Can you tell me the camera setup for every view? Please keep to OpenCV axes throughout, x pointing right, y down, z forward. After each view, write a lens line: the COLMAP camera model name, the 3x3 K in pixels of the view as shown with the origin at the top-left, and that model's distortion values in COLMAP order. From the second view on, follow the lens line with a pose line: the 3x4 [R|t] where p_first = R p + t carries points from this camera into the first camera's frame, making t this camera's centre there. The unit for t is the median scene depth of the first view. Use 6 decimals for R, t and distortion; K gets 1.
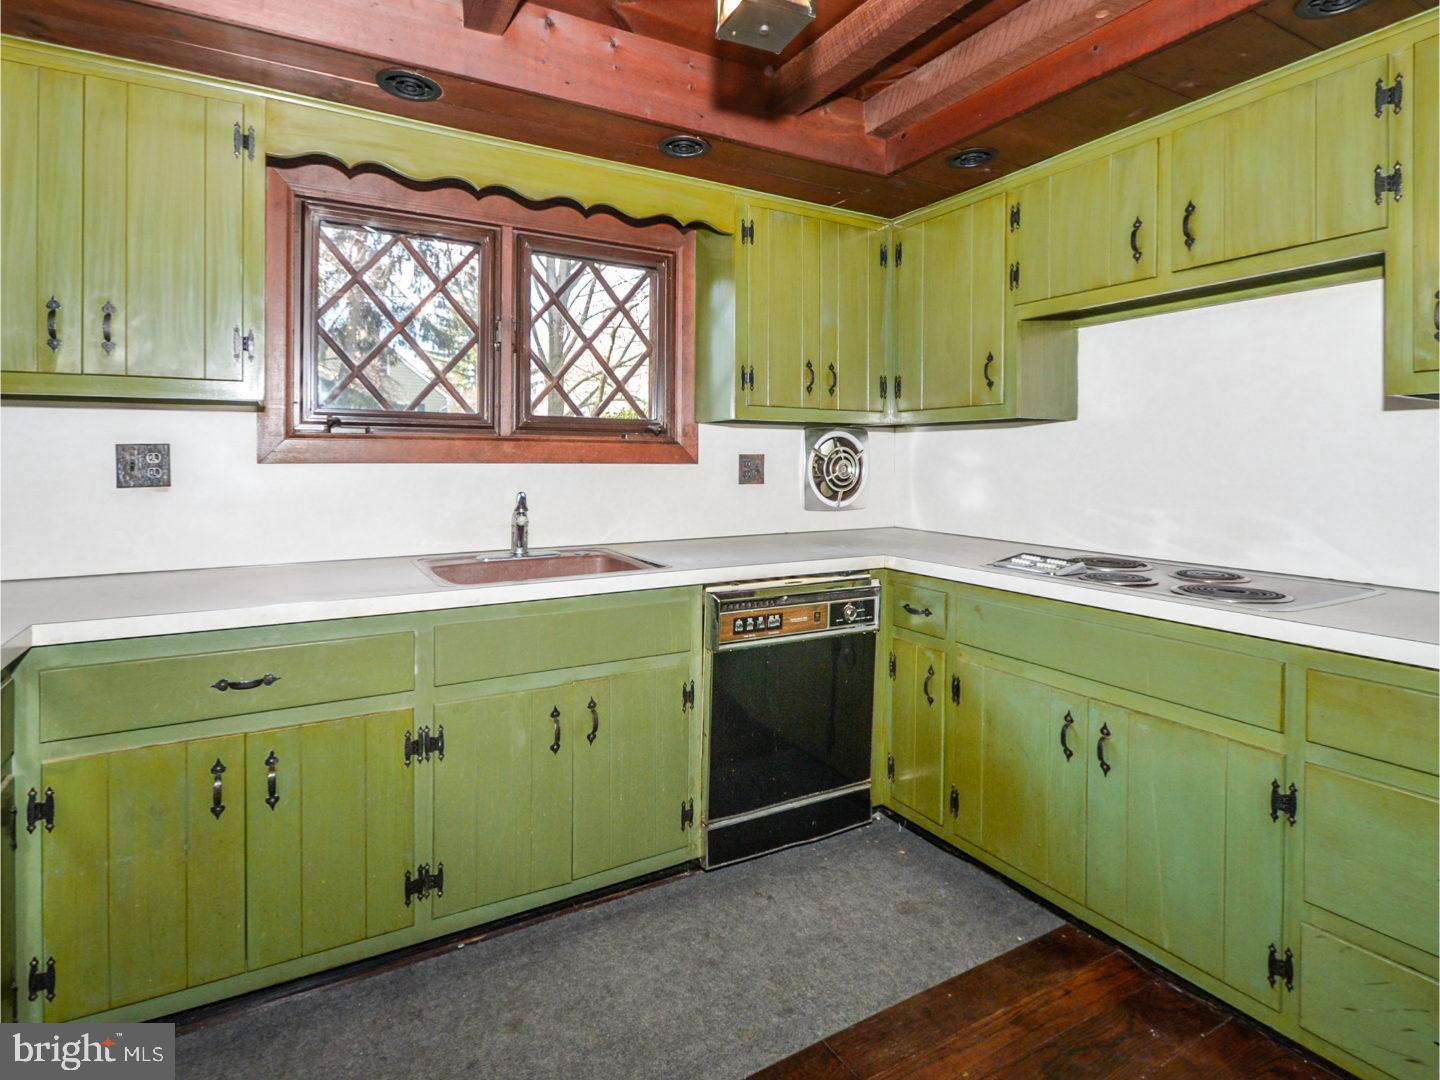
lens RADIAL K [[763.3, 0, 713.5], [0, 763.3, 456.1], [0, 0, 1]] dist [-0.001932, -0.001740]
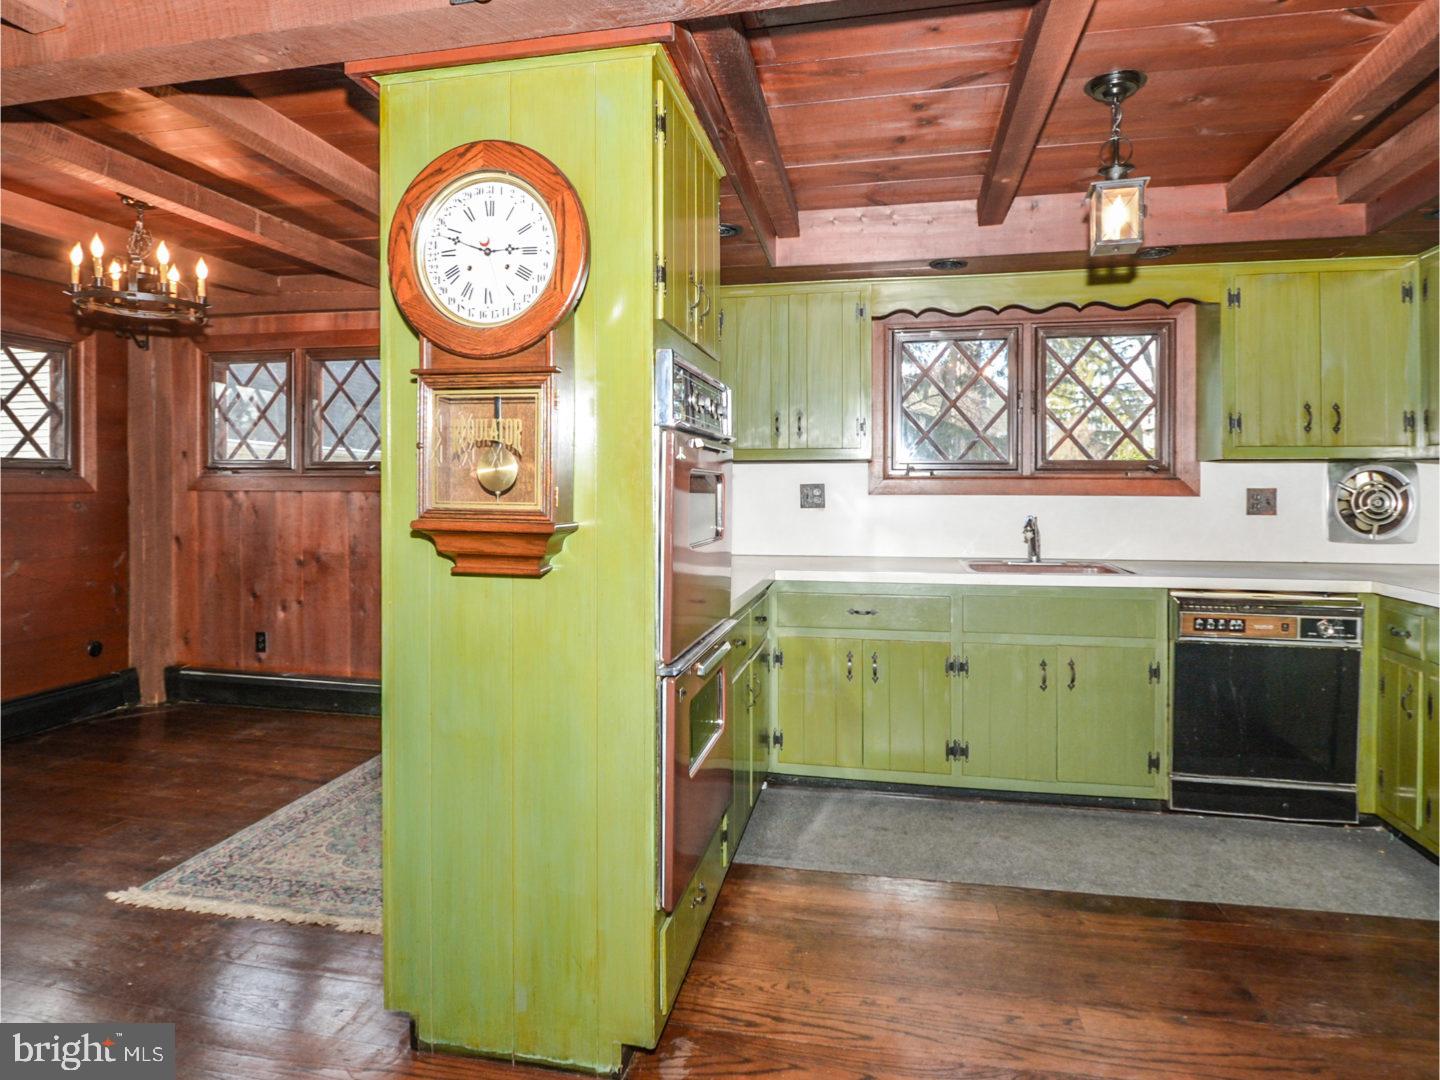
lens RADIAL K [[839.6, 0, 706.5], [0, 839.6, 491.0], [0, 0, 1]] dist [0.001512, -0.002866]
pose [[0.742014, 0.000232, -0.670384, 0.333651], [0.002170, 0.999994, 0.002747, -0.004103], [0.670380, -0.003493, 0.742009, -0.540468]]
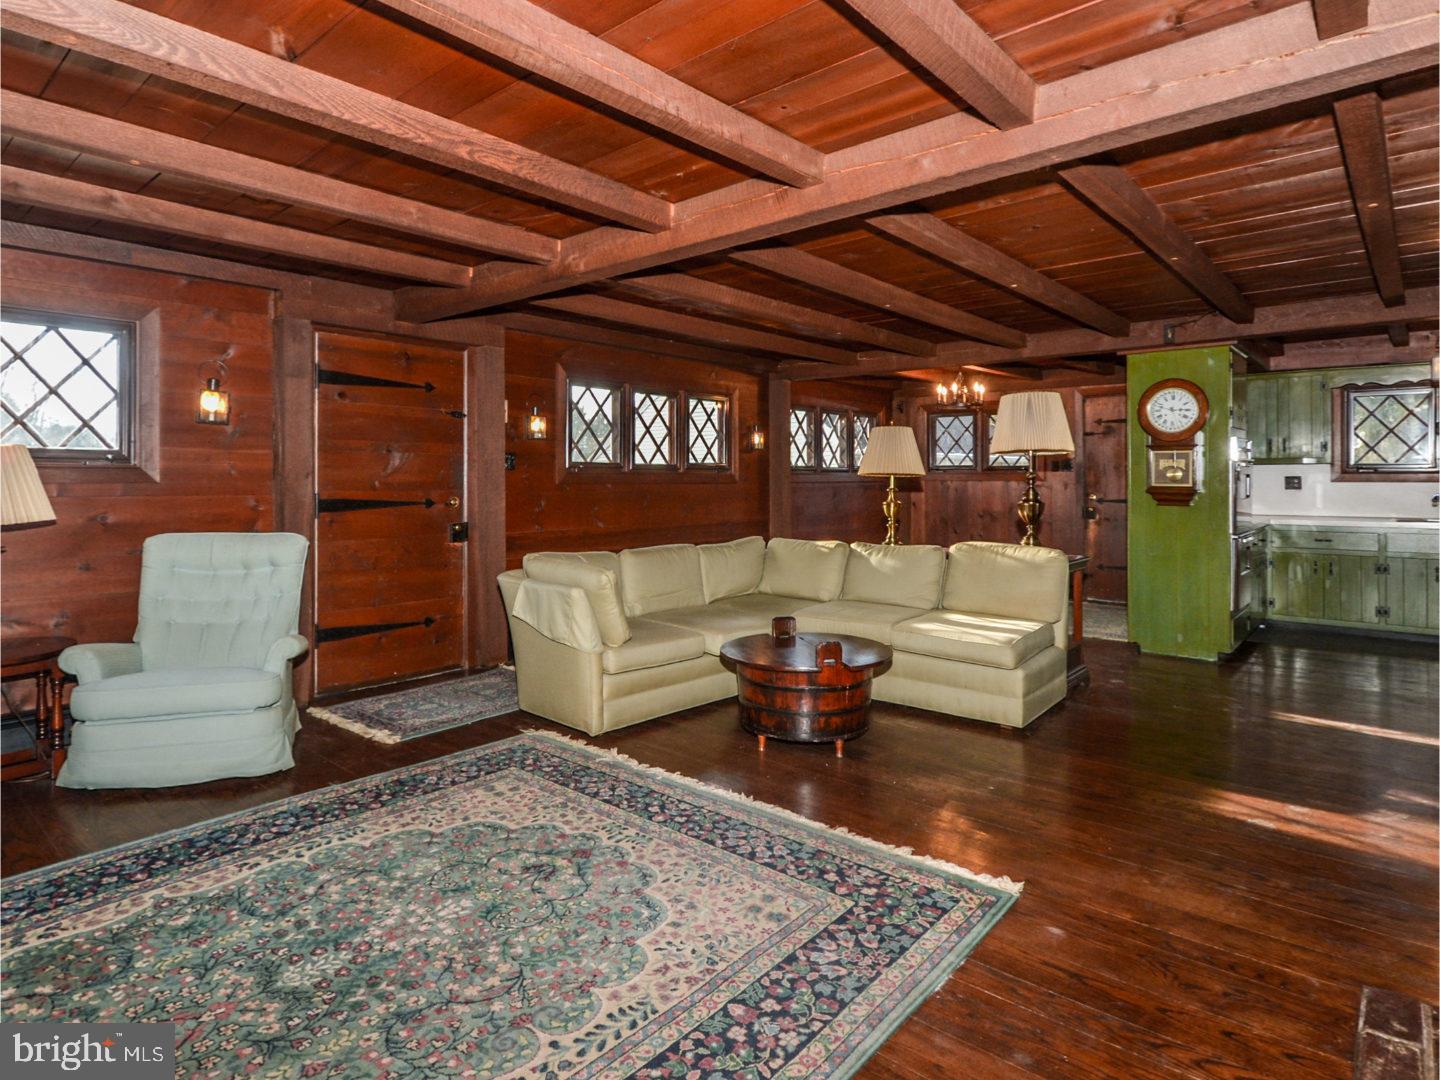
lens RADIAL K [[803.4, 0, 691.0], [0, 803.4, 488.5], [0, 0, 1]] dist [-0.002375, -0.002384]
pose [[0.306493, 0.002862, -0.951869, 1.510572], [0.007983, 0.999953, 0.005577, -0.003796], [0.951840, -0.009309, 0.306455, -2.188427]]
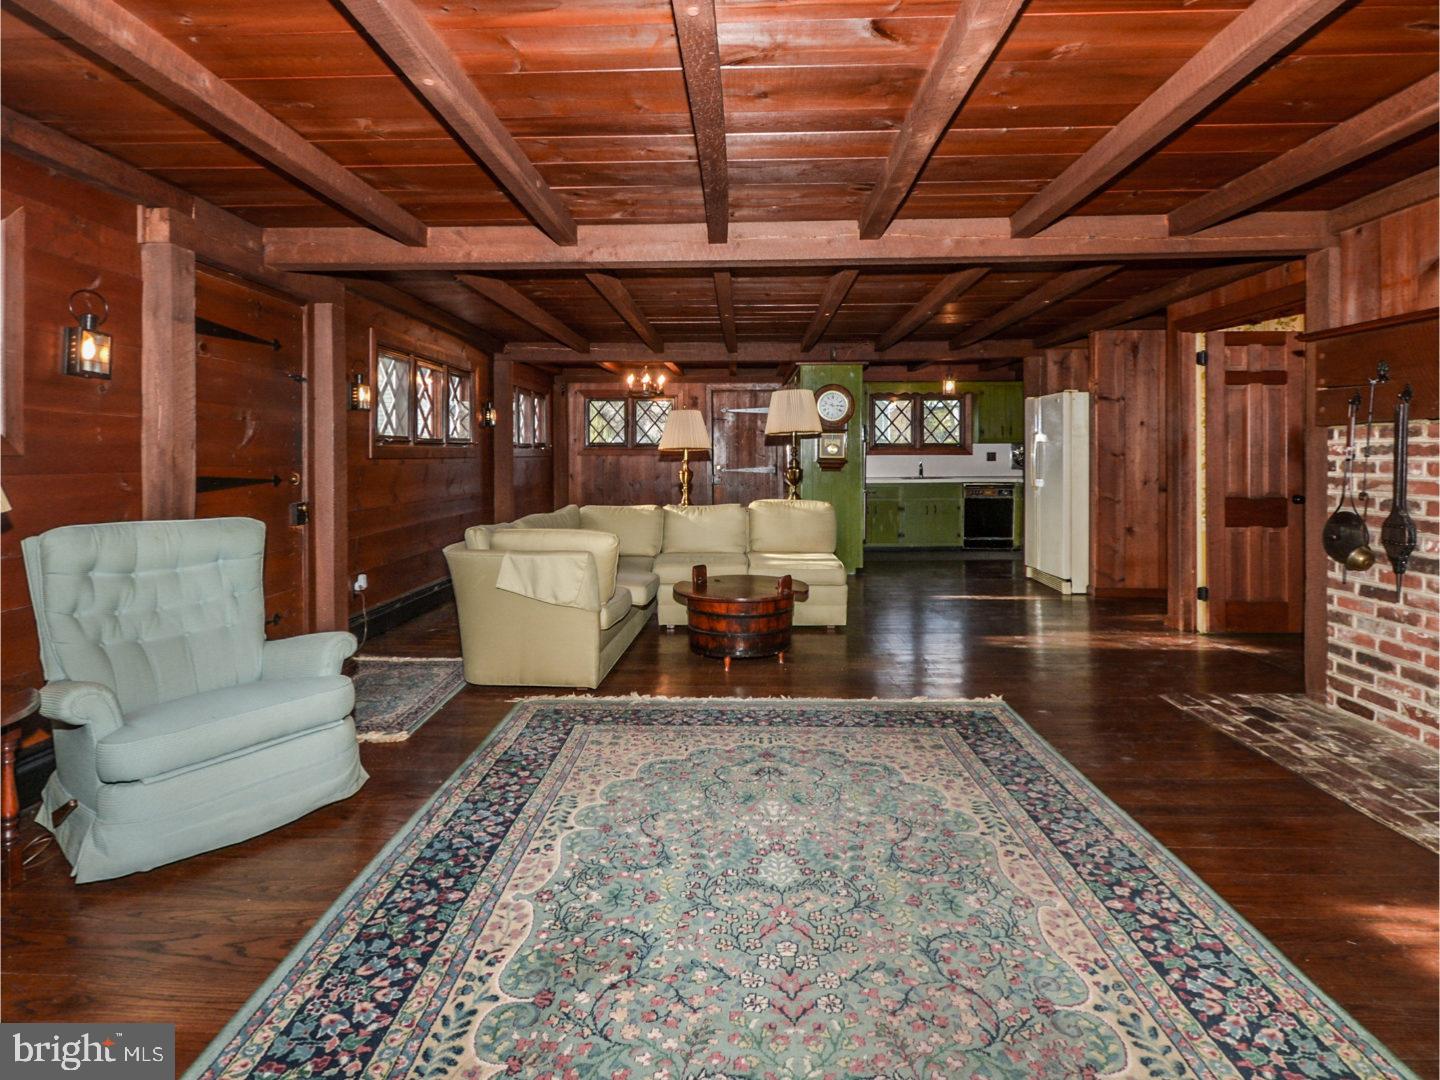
lens RADIAL K [[763.3, 0, 699.2], [0, 763.3, 468.7], [0, 0, 1]] dist [-0.001932, -0.001740]
pose [[0.841214, 0.000976, -0.540701, 0.988595], [0.010687, 0.999773, 0.018431, -0.006070], [0.540596, -0.021283, 0.841013, -3.183476]]
